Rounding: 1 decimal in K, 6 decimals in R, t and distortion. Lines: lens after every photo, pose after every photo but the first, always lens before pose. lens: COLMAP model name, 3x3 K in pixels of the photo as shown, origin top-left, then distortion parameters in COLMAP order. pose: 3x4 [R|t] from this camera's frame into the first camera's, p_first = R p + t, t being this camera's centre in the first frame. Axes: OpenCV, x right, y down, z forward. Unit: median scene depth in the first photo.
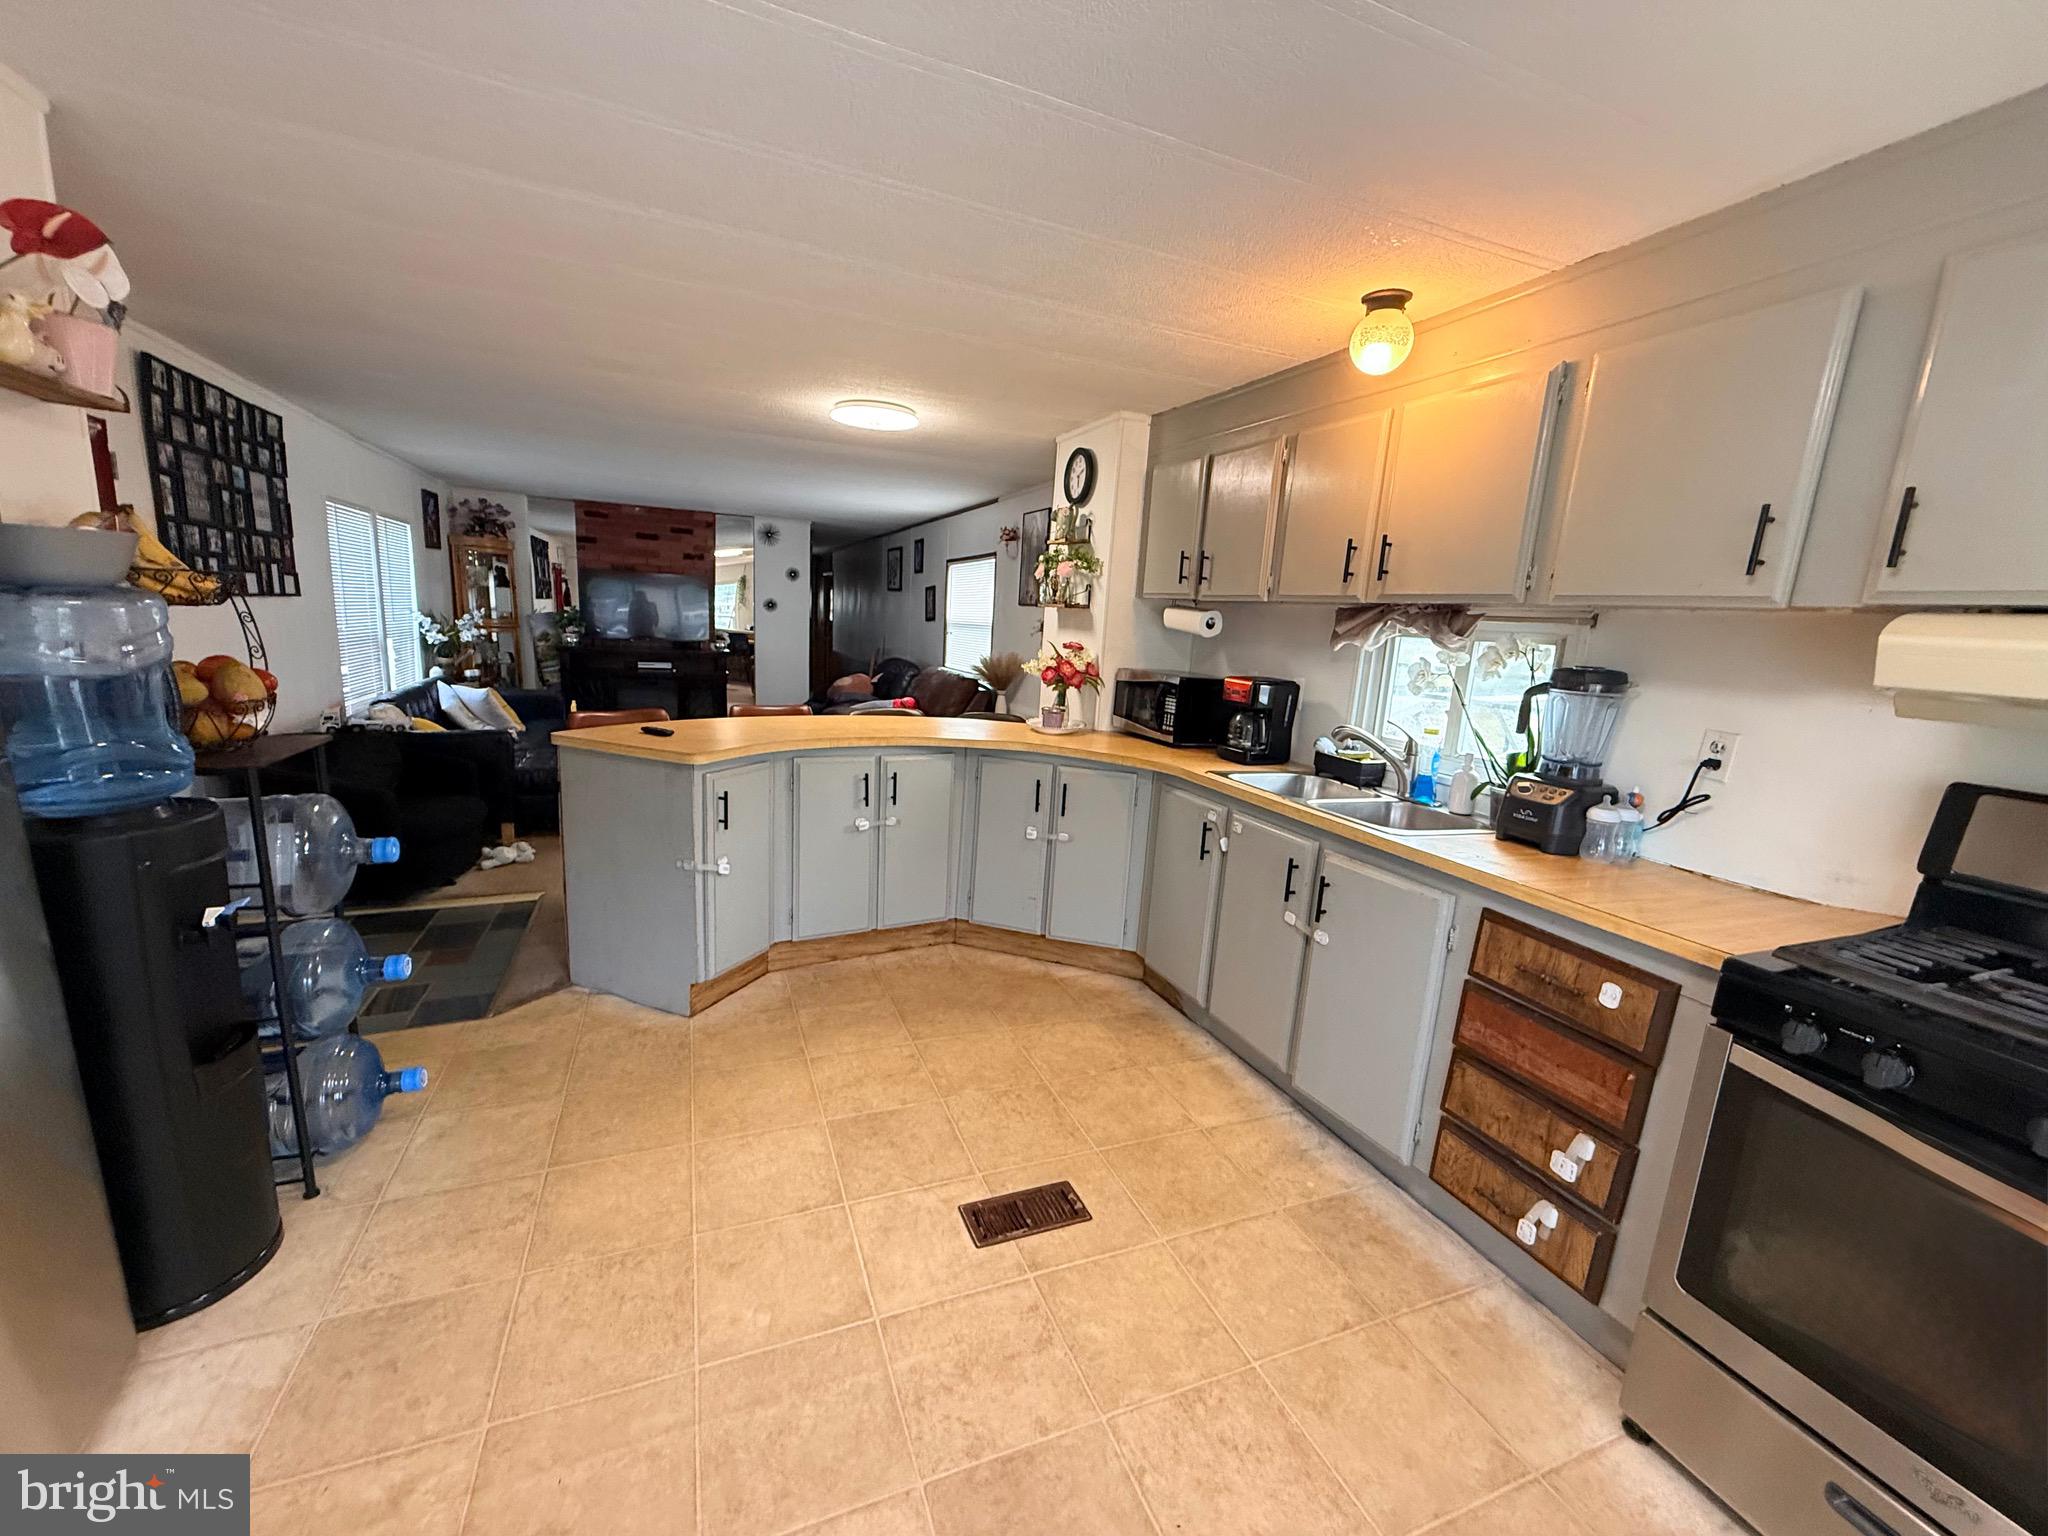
lens RADIAL K [[818.7, 0, 1022.8], [0, 818.7, 769.6], [0, 0, 1]] dist [0.010859, -0.000927]
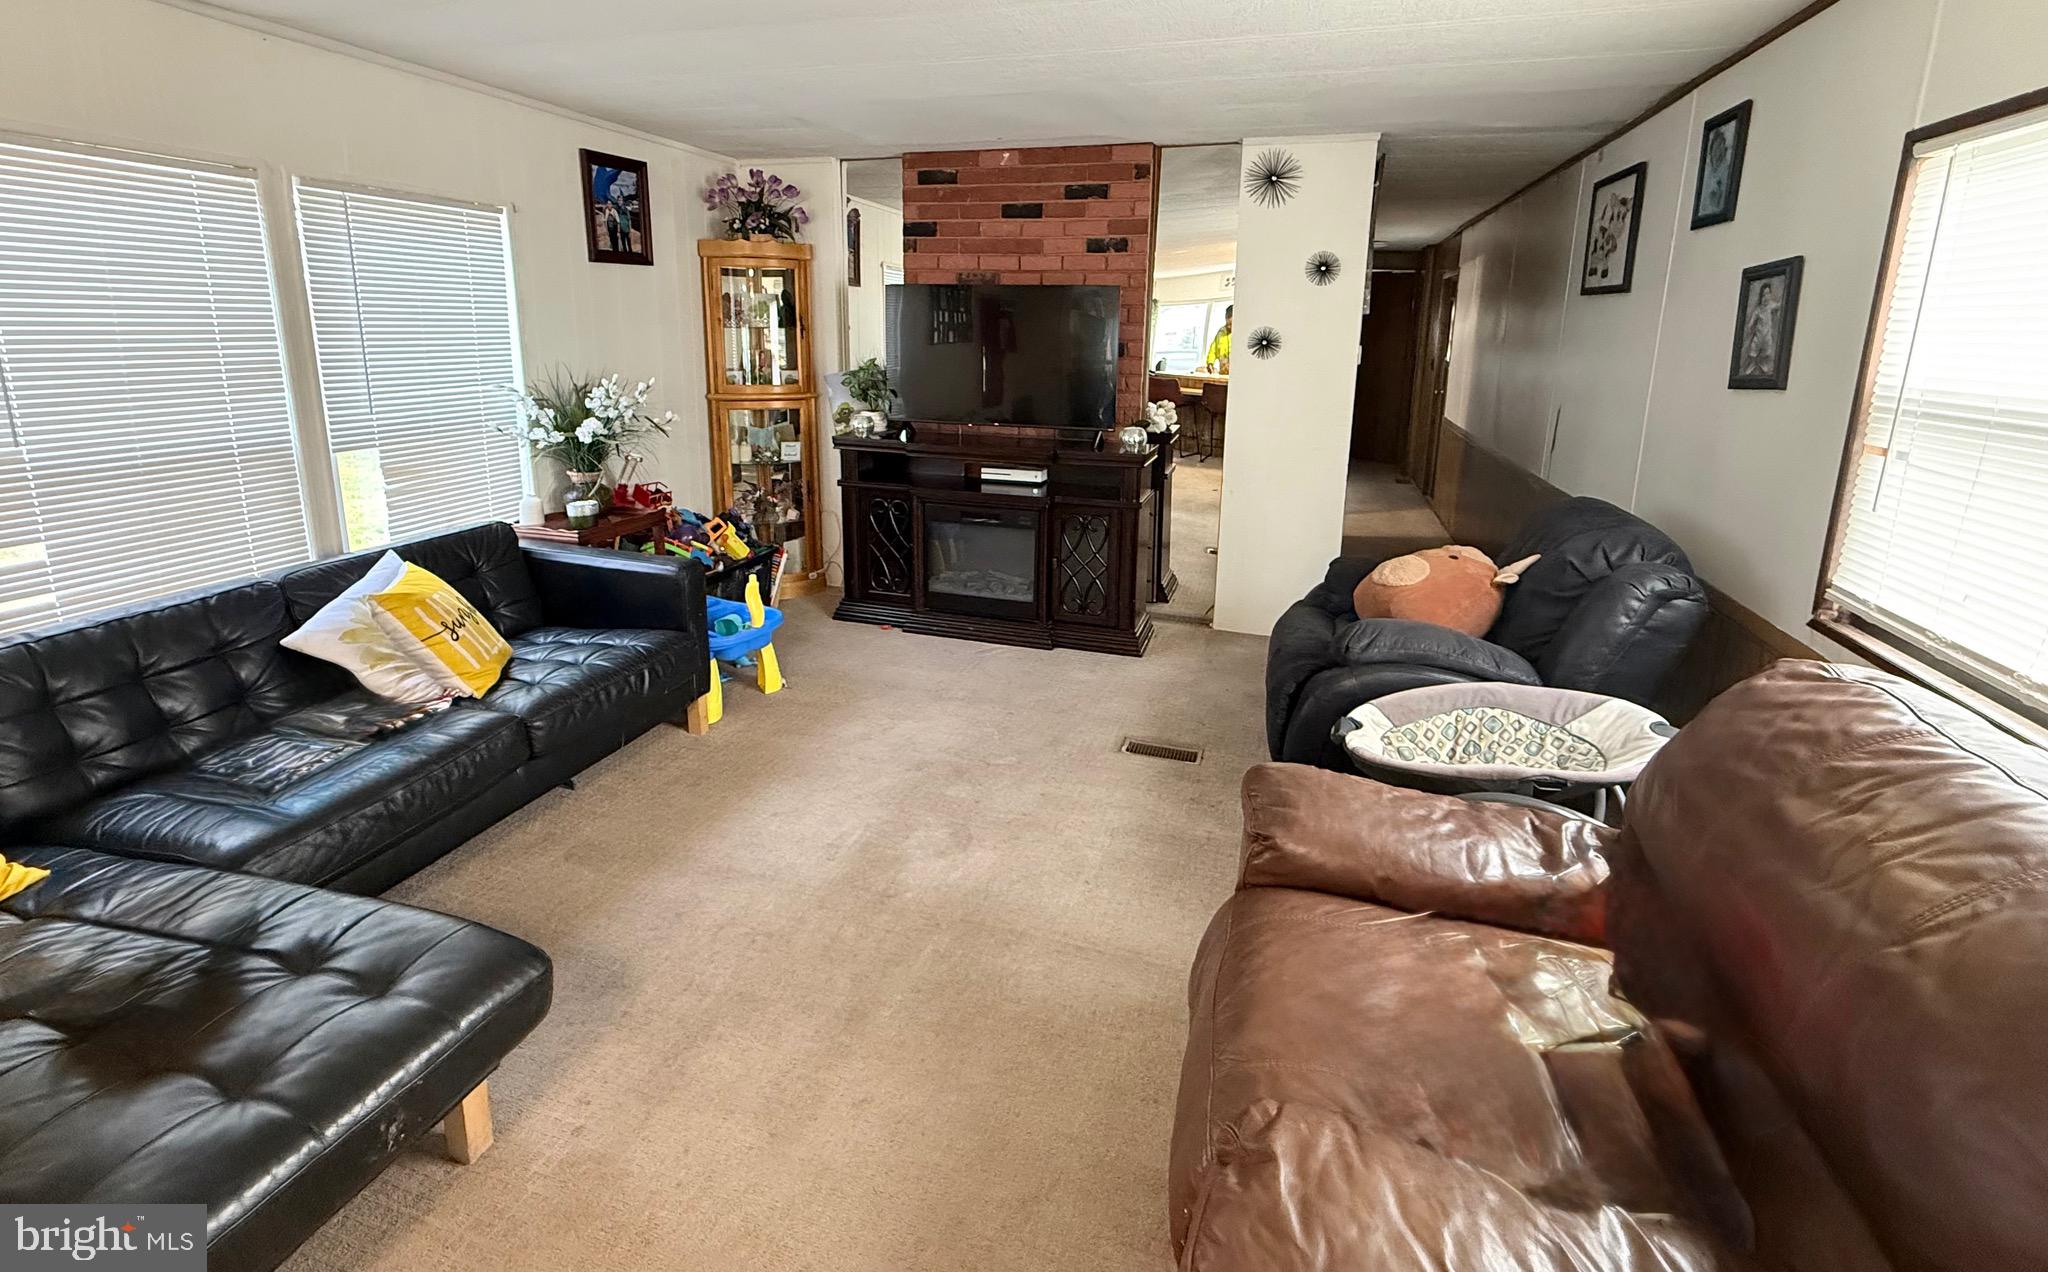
lens RADIAL K [[884.3, 0, 1033.8], [0, 884.3, 493.6], [0, 0, 1]] dist [0.004777, 0.000075]
pose [[0.765806, 0.082444, -0.637765, -0.326360], [-0.094498, 0.995409, 0.015208, -0.395524], [0.636091, 0.048621, 0.770081, 1.910958]]
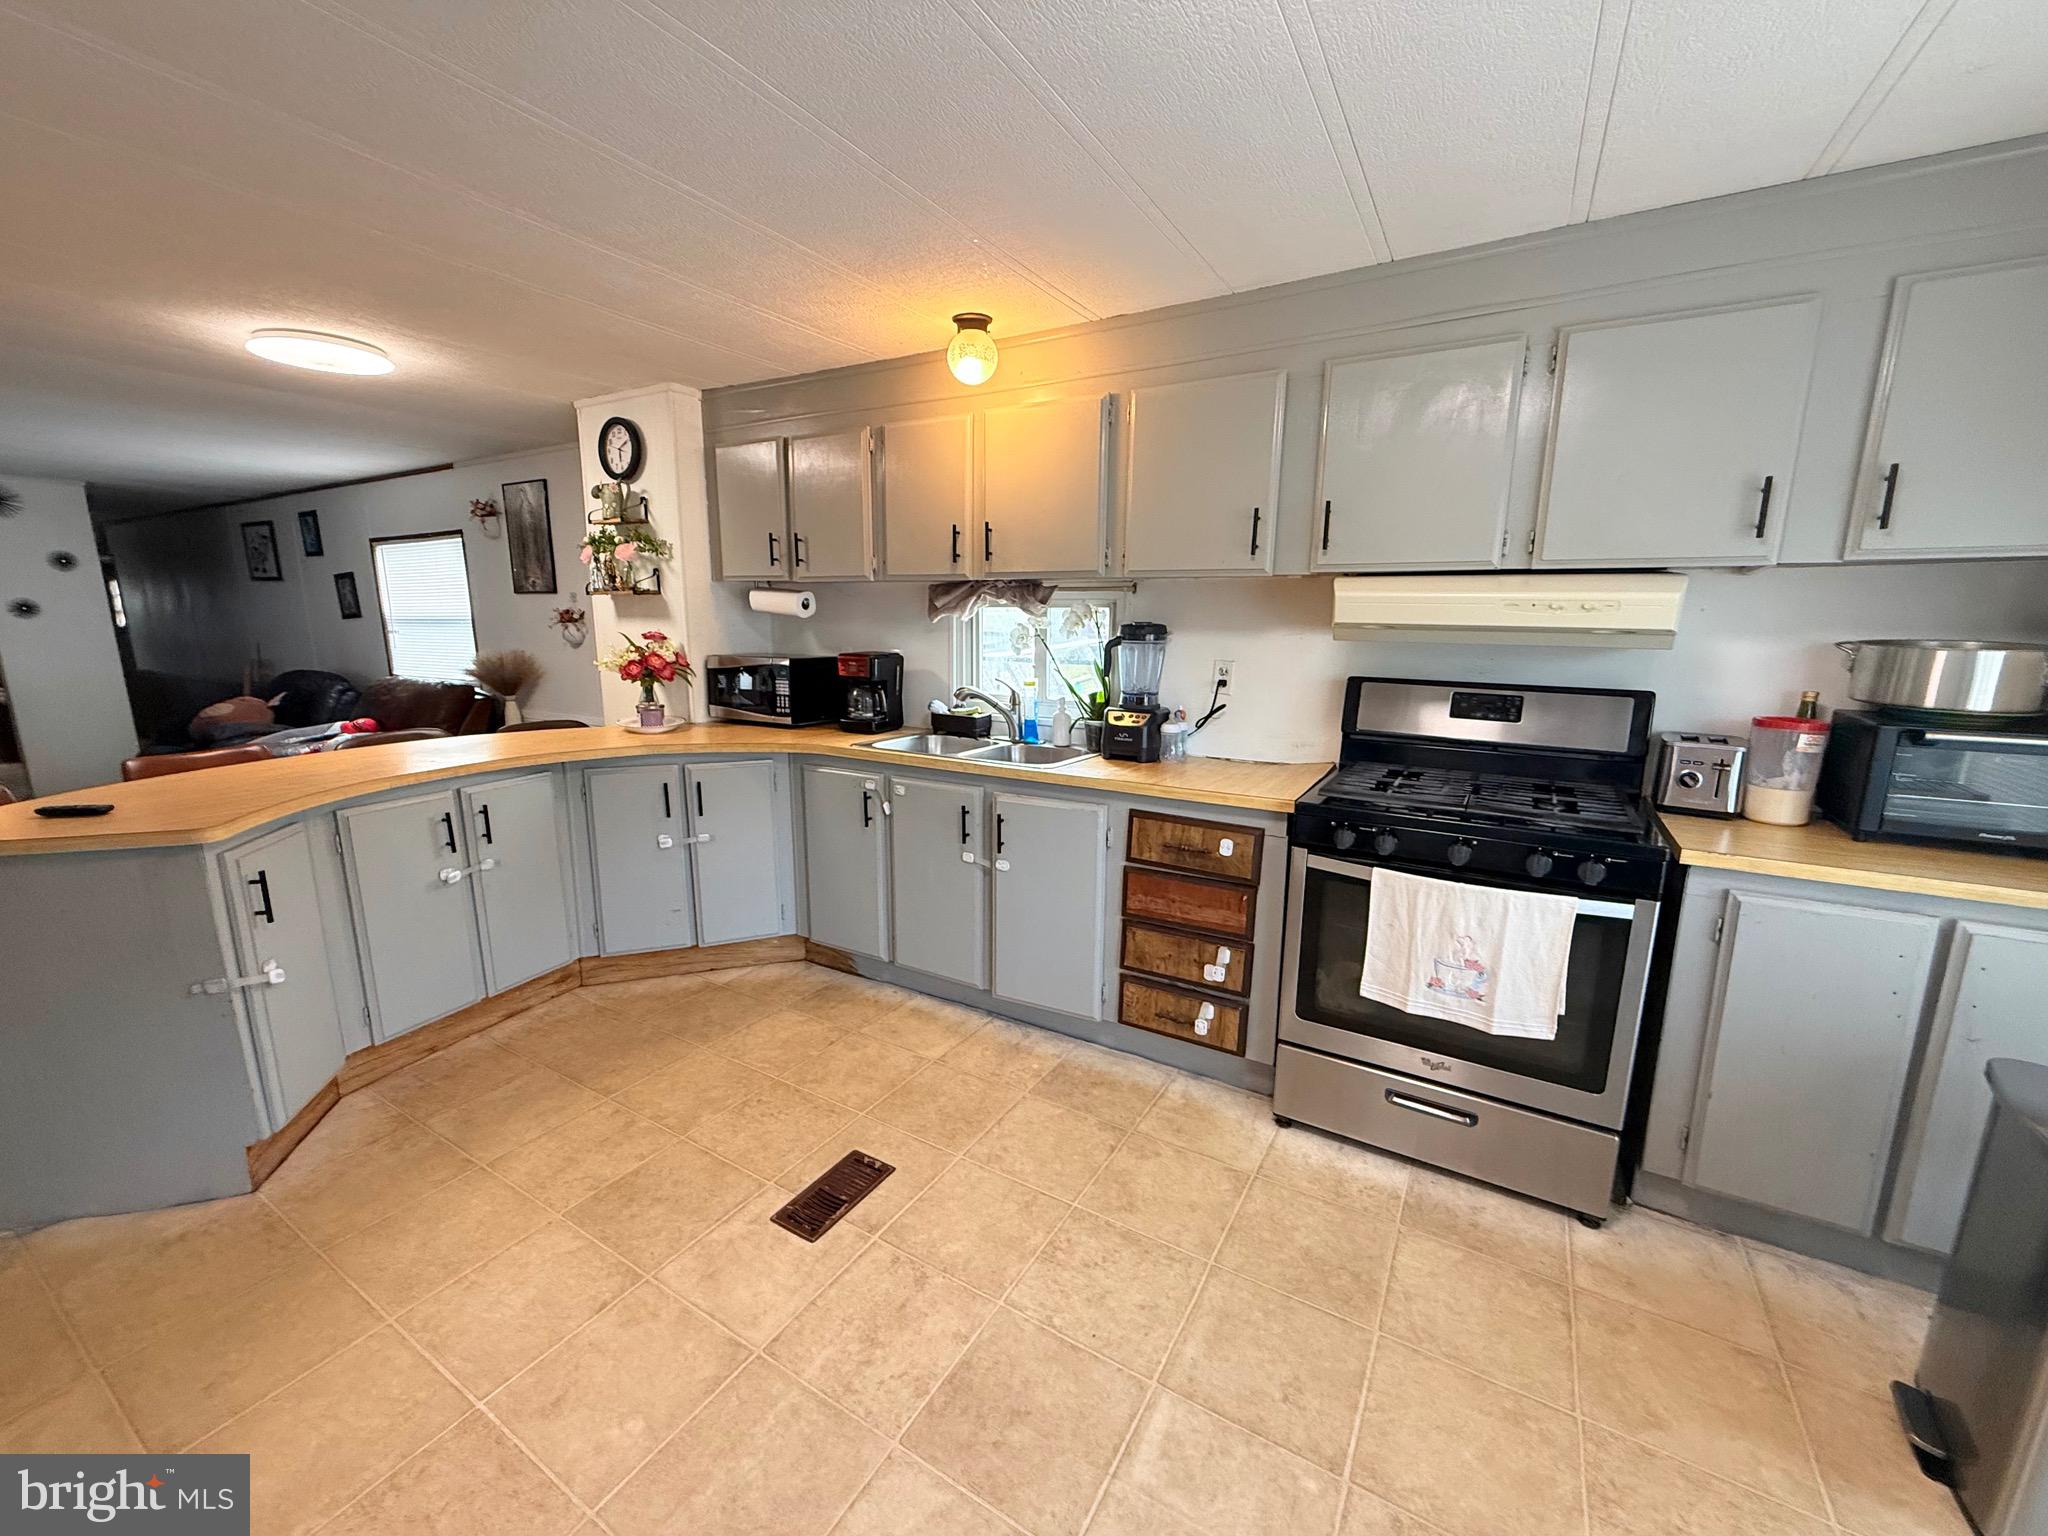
lens RADIAL K [[818.7, 0, 1017.3], [0, 818.7, 767.3], [0, 0, 1]] dist [0.010859, -0.000927]
pose [[0.804232, -0.167513, 0.570220, -0.232286], [0.151898, 0.985525, 0.075281, -0.017882], [-0.574576, 0.026072, 0.818036, 0.016857]]
